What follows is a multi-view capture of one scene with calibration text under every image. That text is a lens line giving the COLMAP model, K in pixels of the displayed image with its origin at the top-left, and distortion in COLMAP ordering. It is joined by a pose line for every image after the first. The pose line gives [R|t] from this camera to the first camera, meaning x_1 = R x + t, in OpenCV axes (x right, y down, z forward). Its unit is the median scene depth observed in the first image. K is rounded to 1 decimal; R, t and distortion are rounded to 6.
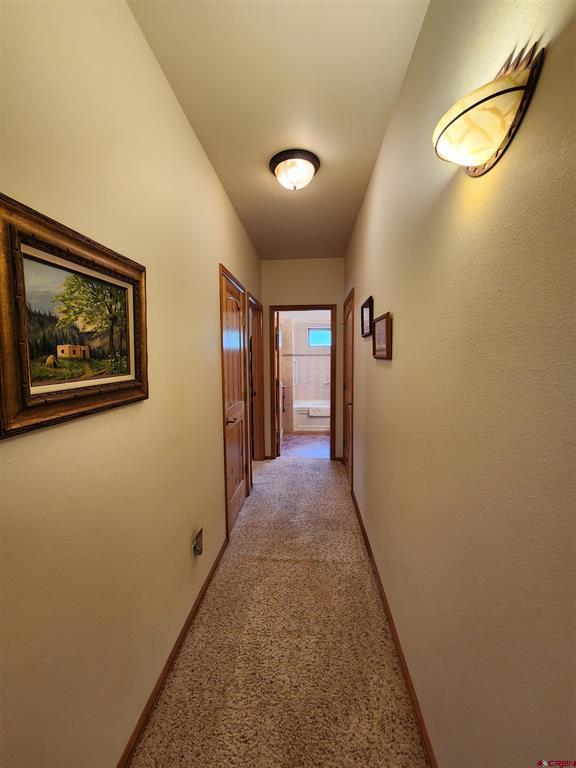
lens RADIAL K [[313.6, 0, 289.7], [0, 313.6, 381.2], [0, 0, 1]] dist [-0.004726, 0.000323]
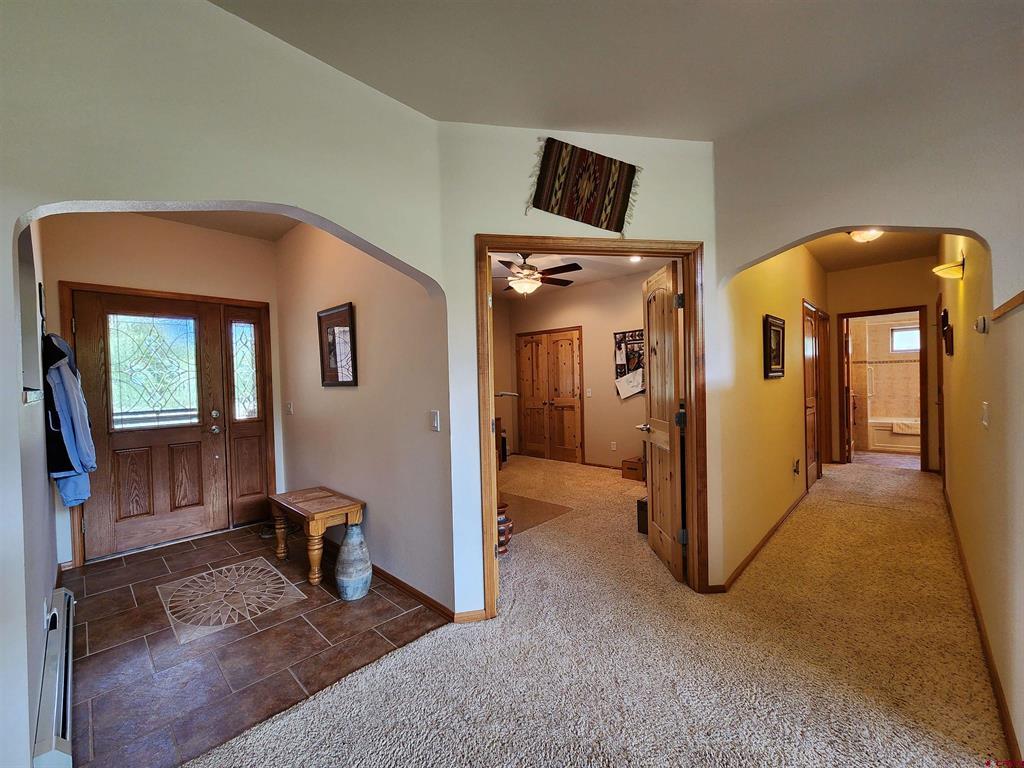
lens RADIAL K [[418.1, 0, 512.4], [0, 418.1, 390.1], [0, 0, 1]] dist [-0.004726, 0.000323]
pose [[0.768760, -0.004469, -0.639521, -0.009863], [-0.026780, 0.998874, -0.039172, 0.084676], [0.638976, 0.047240, 0.767775, -0.667698]]
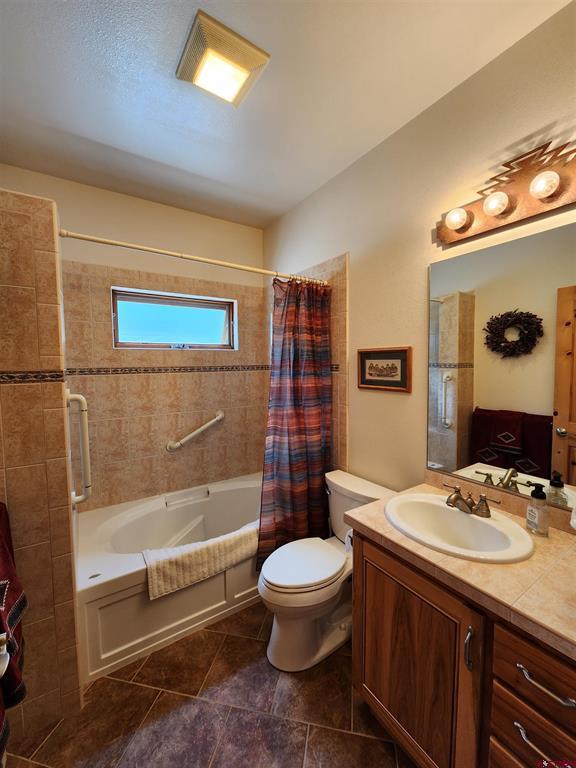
lens RADIAL K [[313.6, 0, 286.0], [0, 313.6, 382.0], [0, 0, 1]] dist [-0.004726, 0.000323]
pose [[0.795961, -0.036393, 0.604252, 0.001399], [0.055595, 0.998367, -0.013104, -0.082165], [-0.602789, 0.044023, 0.796685, 0.897534]]
